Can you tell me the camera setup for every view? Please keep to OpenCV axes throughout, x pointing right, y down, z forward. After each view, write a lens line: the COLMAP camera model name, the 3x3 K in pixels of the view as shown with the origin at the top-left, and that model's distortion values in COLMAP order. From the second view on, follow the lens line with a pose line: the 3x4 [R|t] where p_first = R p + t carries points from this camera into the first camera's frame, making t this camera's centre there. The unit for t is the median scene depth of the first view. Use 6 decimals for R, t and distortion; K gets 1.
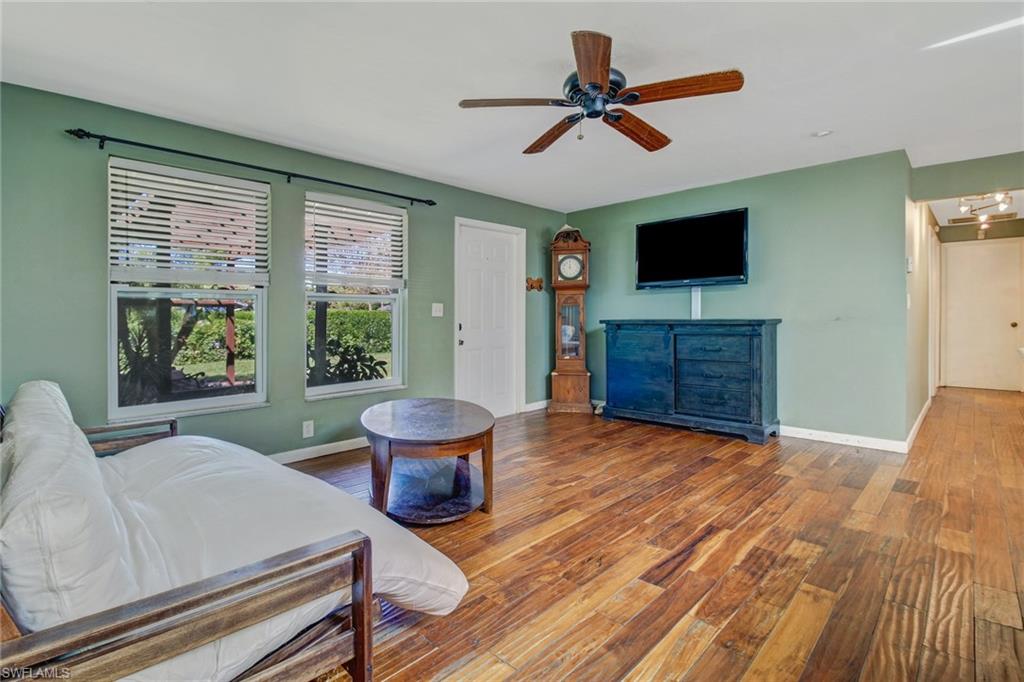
lens RADIAL K [[484.8, 0, 477.1], [0, 484.8, 325.6], [0, 0, 1]] dist [-0.012358, -0.006164]
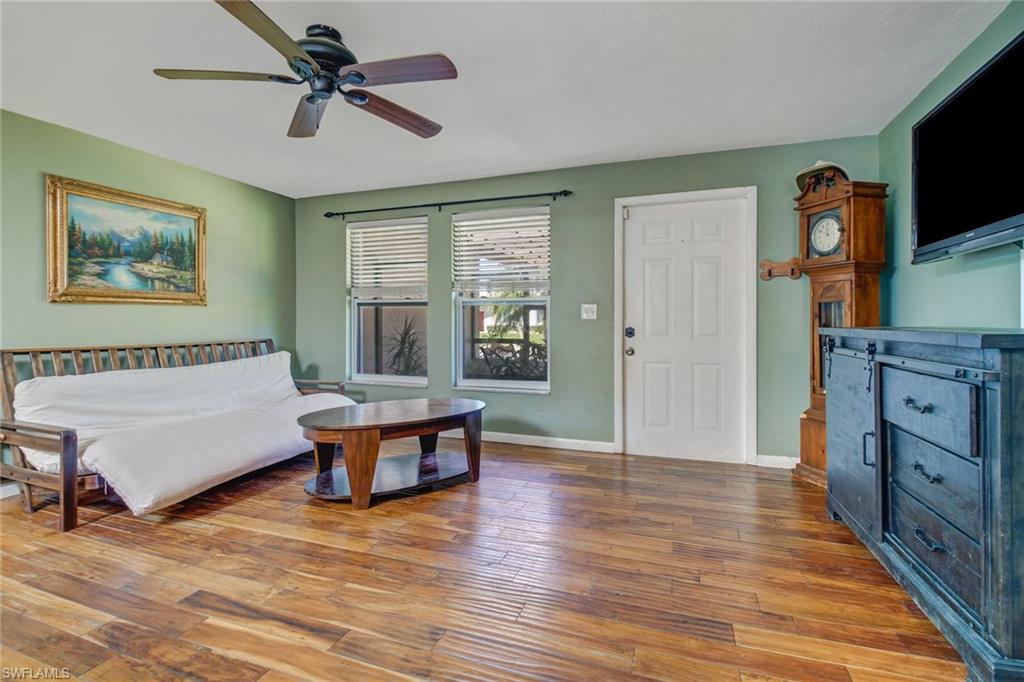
lens RADIAL K [[484.8, 0, 505.0], [0, 484.8, 319.3], [0, 0, 1]] dist [-0.012358, -0.006164]
pose [[0.441350, 0.000218, -0.897335, 0.782430], [-0.018338, 0.999793, -0.008777, -0.010261], [0.897147, 0.020329, 0.441263, 0.595261]]
